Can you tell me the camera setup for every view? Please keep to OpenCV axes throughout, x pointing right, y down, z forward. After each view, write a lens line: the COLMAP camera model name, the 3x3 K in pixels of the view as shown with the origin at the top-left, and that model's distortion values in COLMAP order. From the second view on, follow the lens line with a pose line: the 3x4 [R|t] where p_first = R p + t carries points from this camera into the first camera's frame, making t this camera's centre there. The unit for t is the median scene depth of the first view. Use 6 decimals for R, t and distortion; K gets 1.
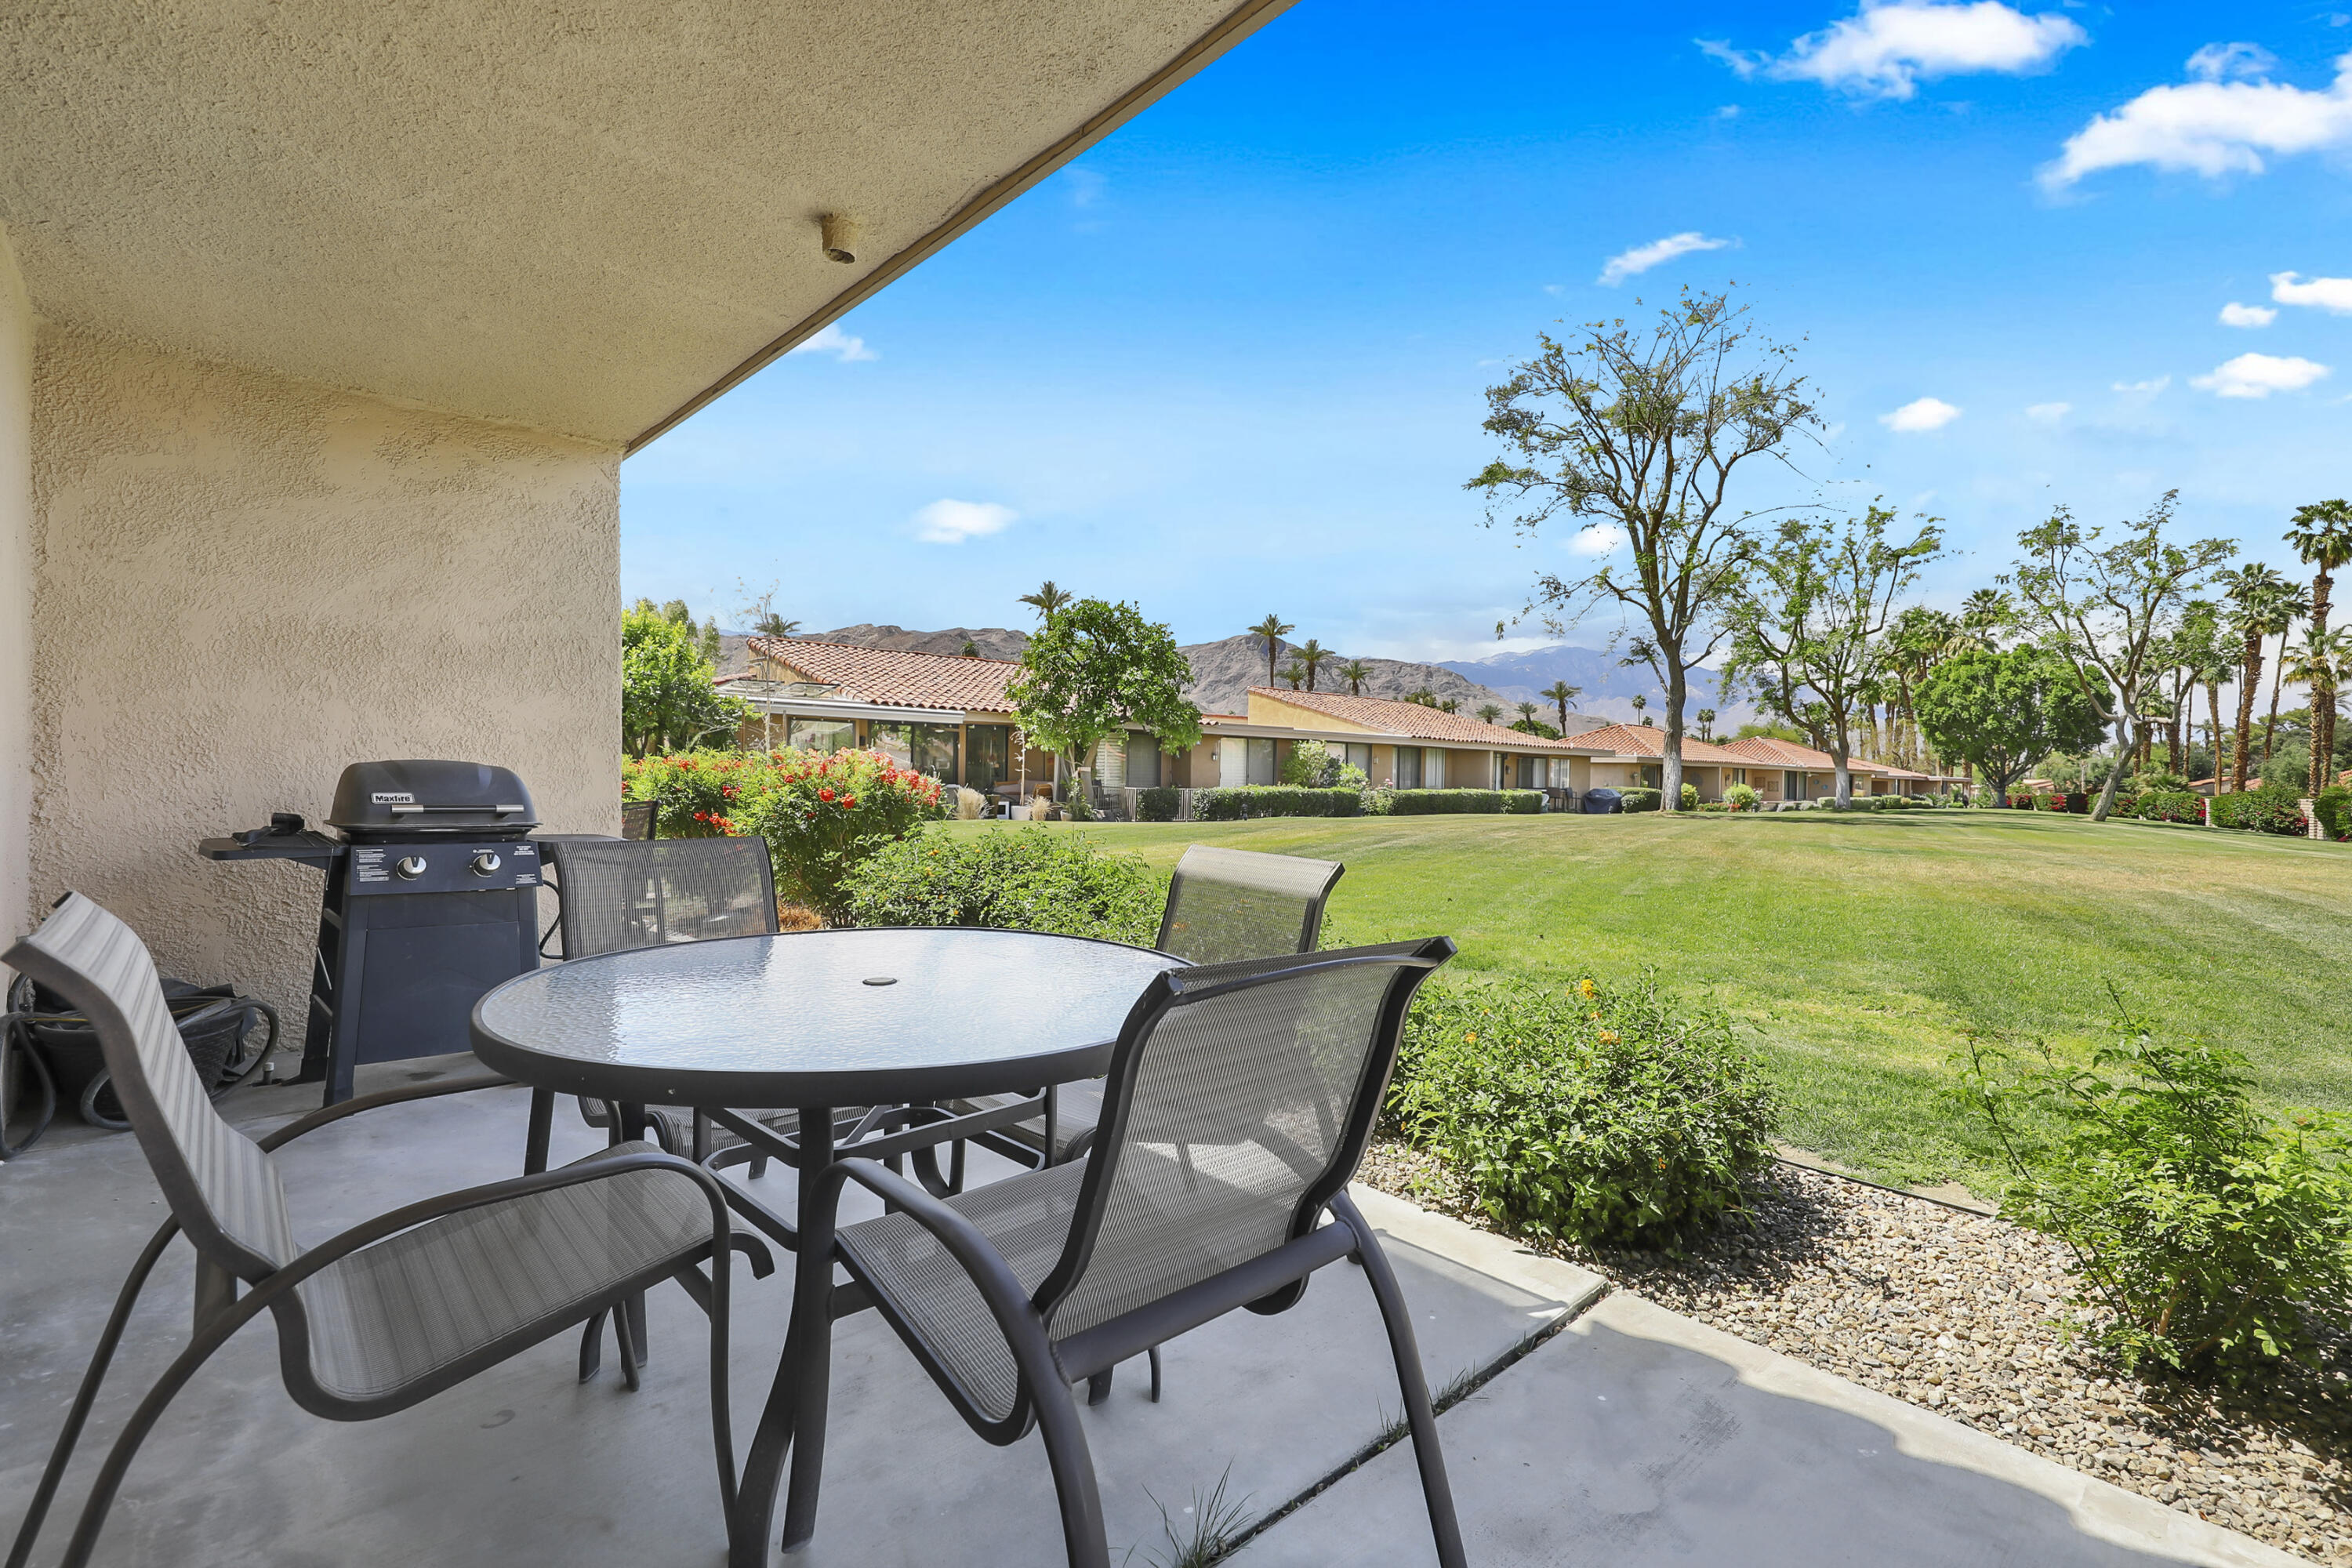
lens RADIAL K [[1043.7, 0, 1180.9], [0, 1043.7, 761.4], [0, 0, 1]] dist [0.019477, -0.000289]
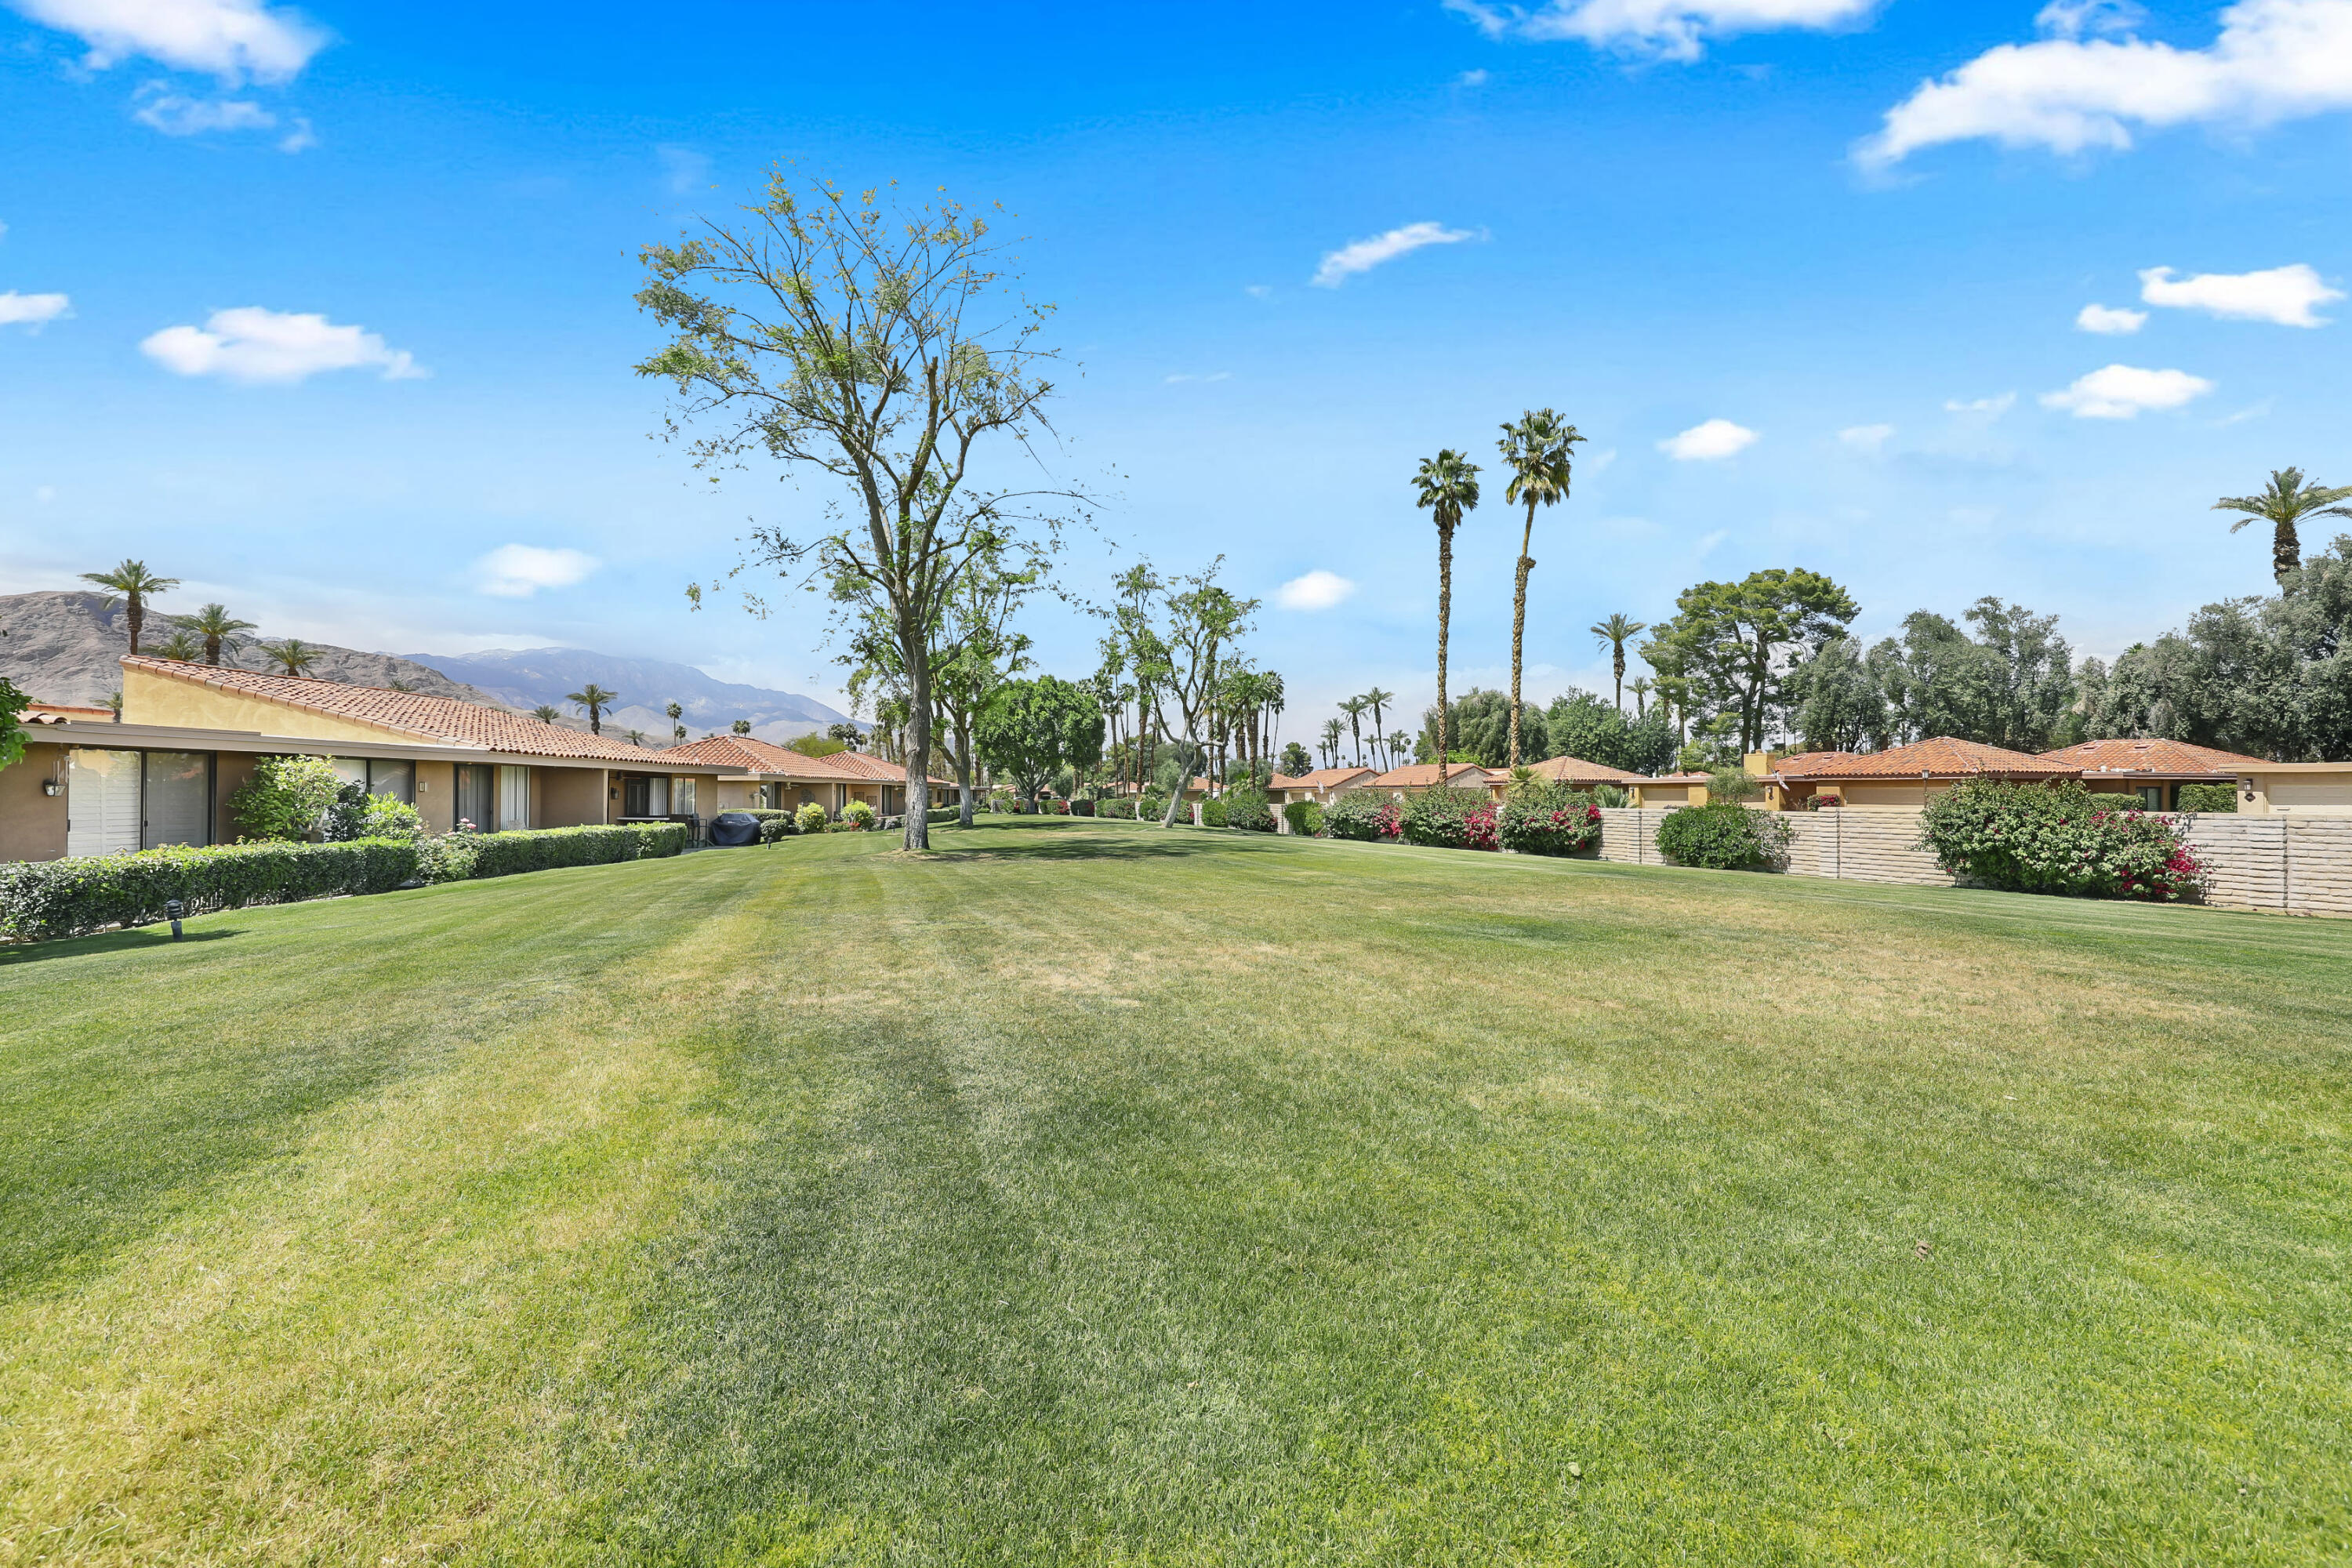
lens RADIAL K [[1043.7, 0, 1180.9], [0, 1043.7, 761.4], [0, 0, 1]] dist [0.019477, -0.000289]
pose [[0.645806, 0.001530, 0.763500, -0.005246], [0.005824, 0.999959, -0.006930, -0.009339], [-0.763479, 0.008922, 0.645771, 0.237932]]
